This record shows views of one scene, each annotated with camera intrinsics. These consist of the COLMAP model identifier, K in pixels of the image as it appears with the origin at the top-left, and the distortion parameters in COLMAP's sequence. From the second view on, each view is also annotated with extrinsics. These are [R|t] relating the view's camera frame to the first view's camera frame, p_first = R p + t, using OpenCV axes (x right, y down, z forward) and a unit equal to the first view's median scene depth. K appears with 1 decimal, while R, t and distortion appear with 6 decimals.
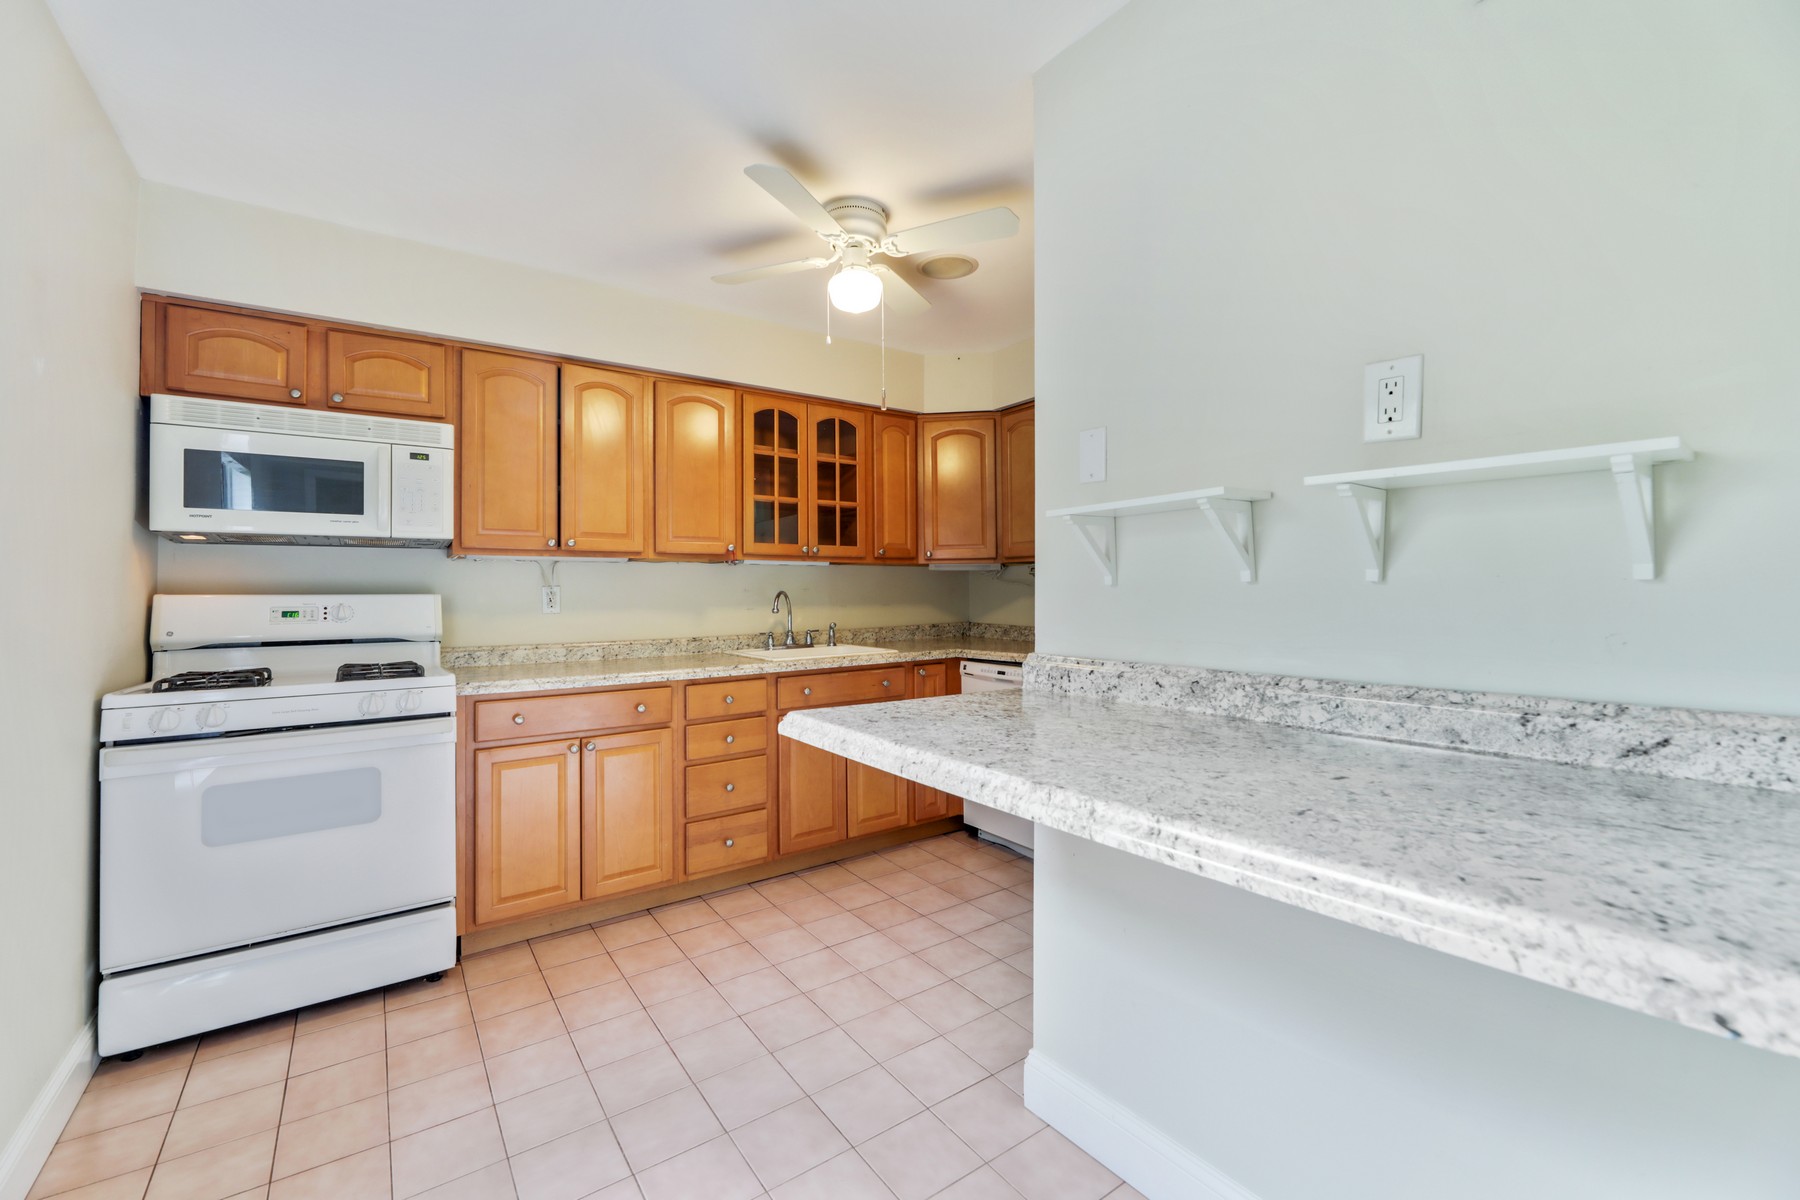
lens RADIAL K [[725.5, 0, 891.6], [0, 725.5, 594.3], [0, 0, 1]] dist [0.002273, -0.000192]
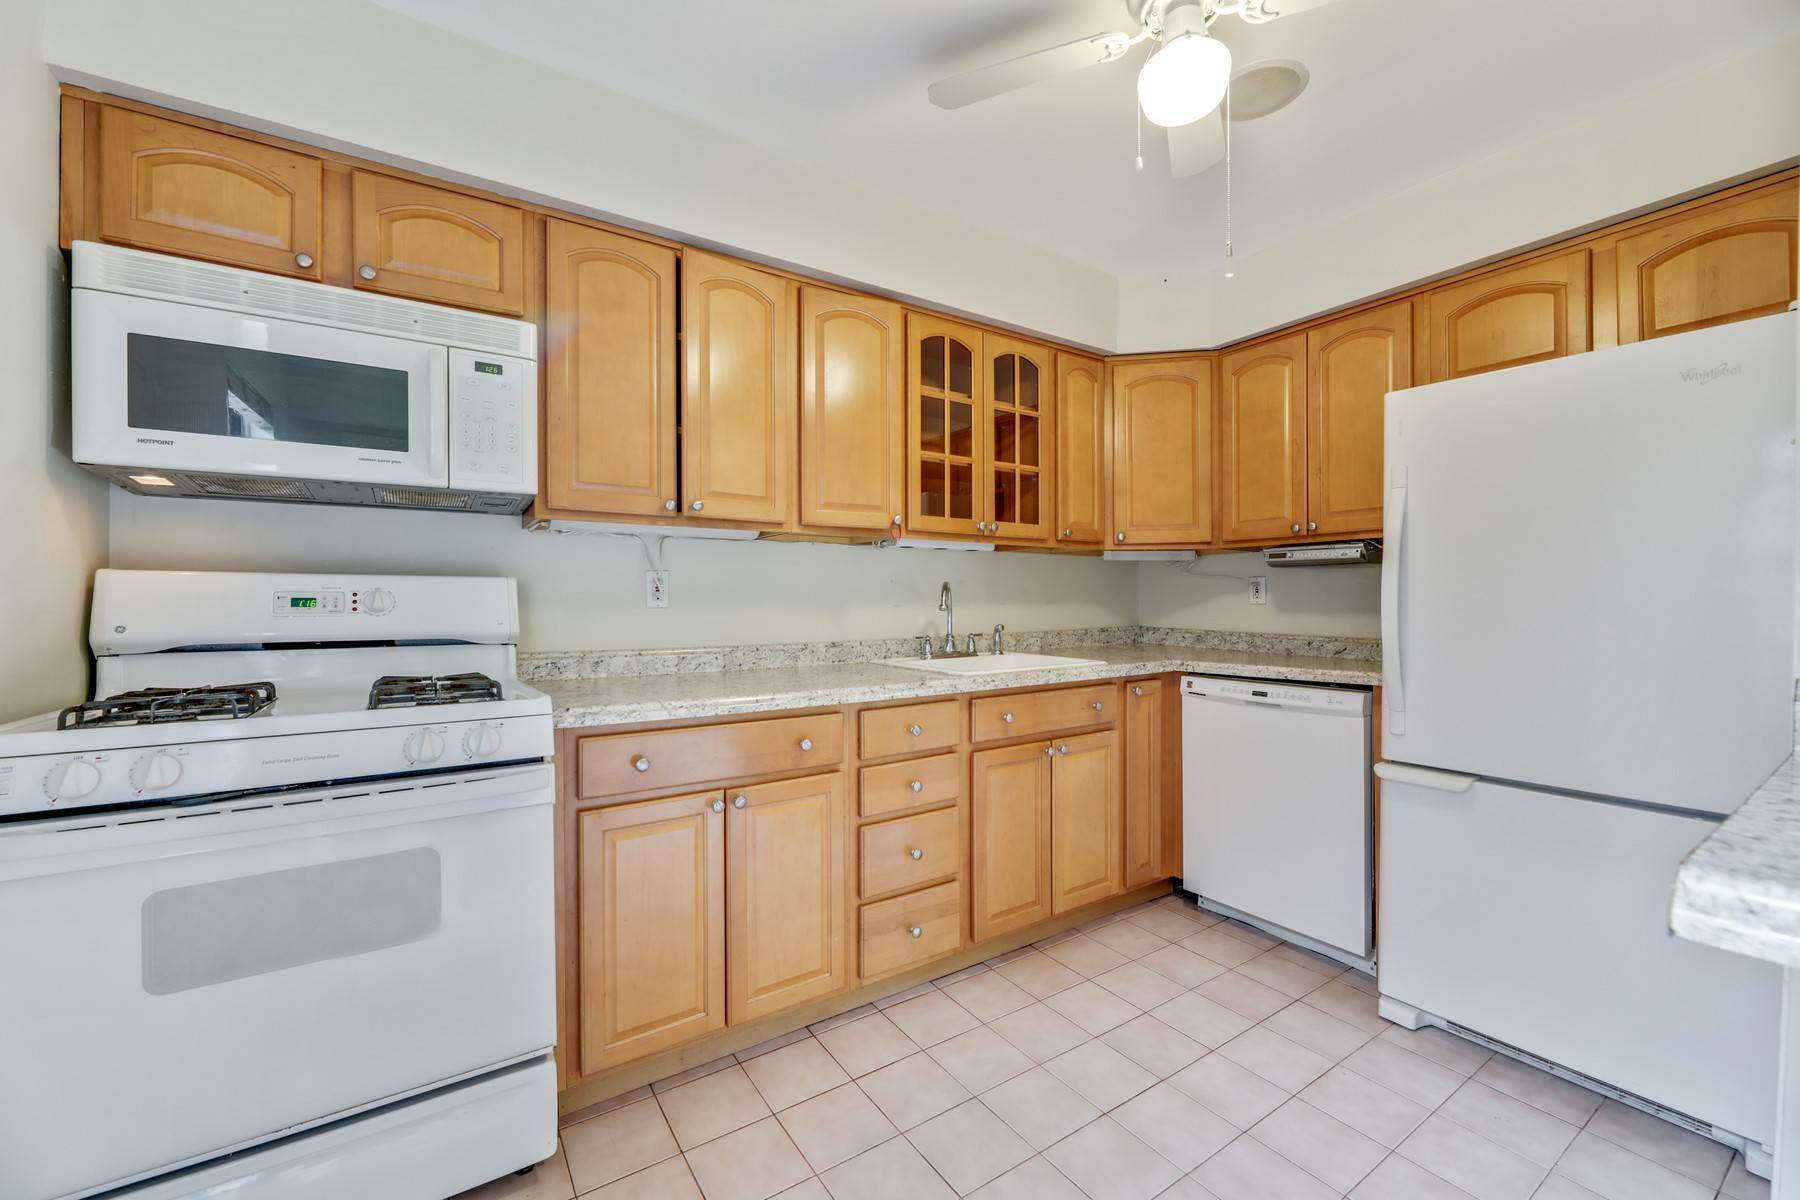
lens RADIAL K [[721.0, 0, 897.1], [0, 721.0, 619.4], [0, 0, 1]] dist [-0.001053, -0.000915]
pose [[0.999449, 0.007270, -0.032394, -0.236790], [-0.006442, 0.999652, 0.025583, 0.020853], [0.032569, -0.025360, 0.999148, 0.324085]]
